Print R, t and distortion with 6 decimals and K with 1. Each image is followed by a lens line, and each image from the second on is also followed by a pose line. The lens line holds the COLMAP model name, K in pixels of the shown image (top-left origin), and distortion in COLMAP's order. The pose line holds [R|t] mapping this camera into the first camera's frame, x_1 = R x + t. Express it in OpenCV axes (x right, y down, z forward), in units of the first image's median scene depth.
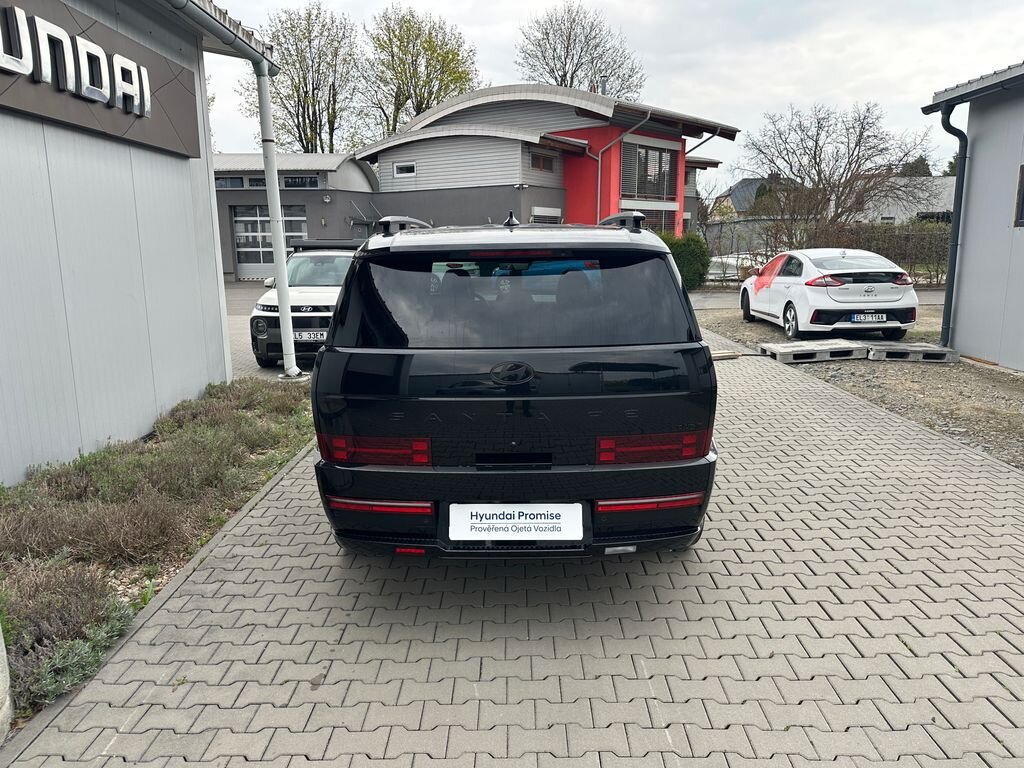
lens RADIAL K [[710.7, 0, 508.5], [0, 710.7, 379.3], [0, 0, 1]] dist [0.051492, -0.061726]
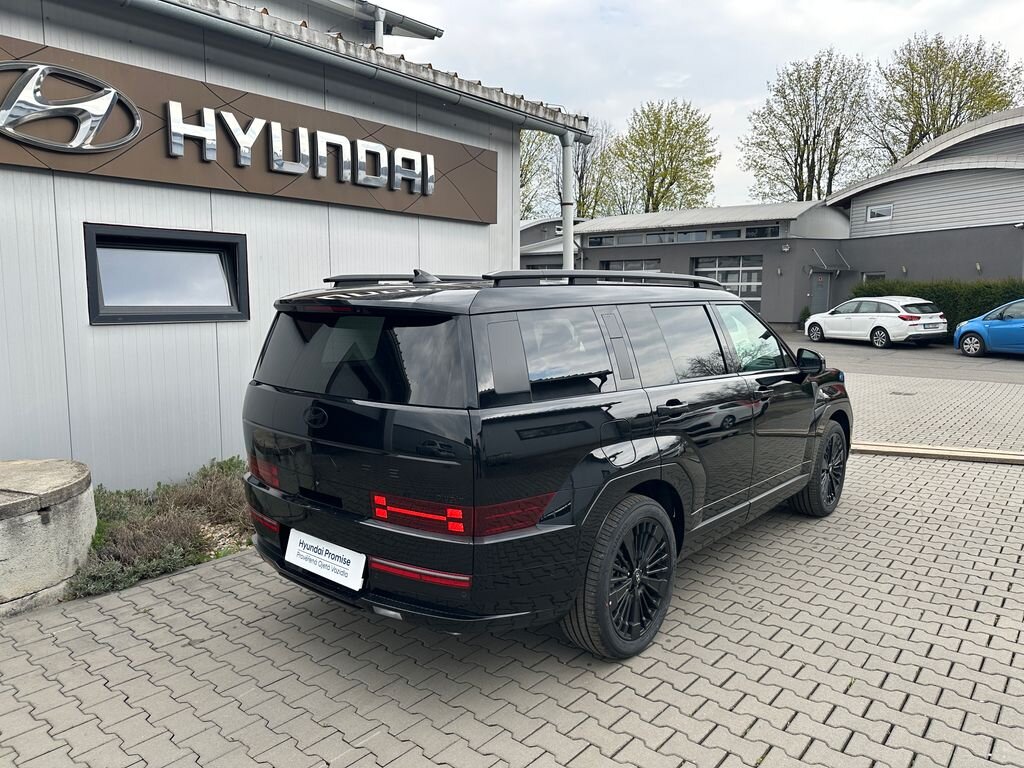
lens RADIAL K [[715.6, 0, 512.0], [0, 715.6, 384.0], [0, 0, 1]] dist [0.021000, -0.031463]
pose [[0.773570, 0.092950, -0.626857, 0.444631], [-0.130633, 0.991329, -0.014214, -0.040552], [0.620100, 0.092883, 0.779005, 0.157712]]
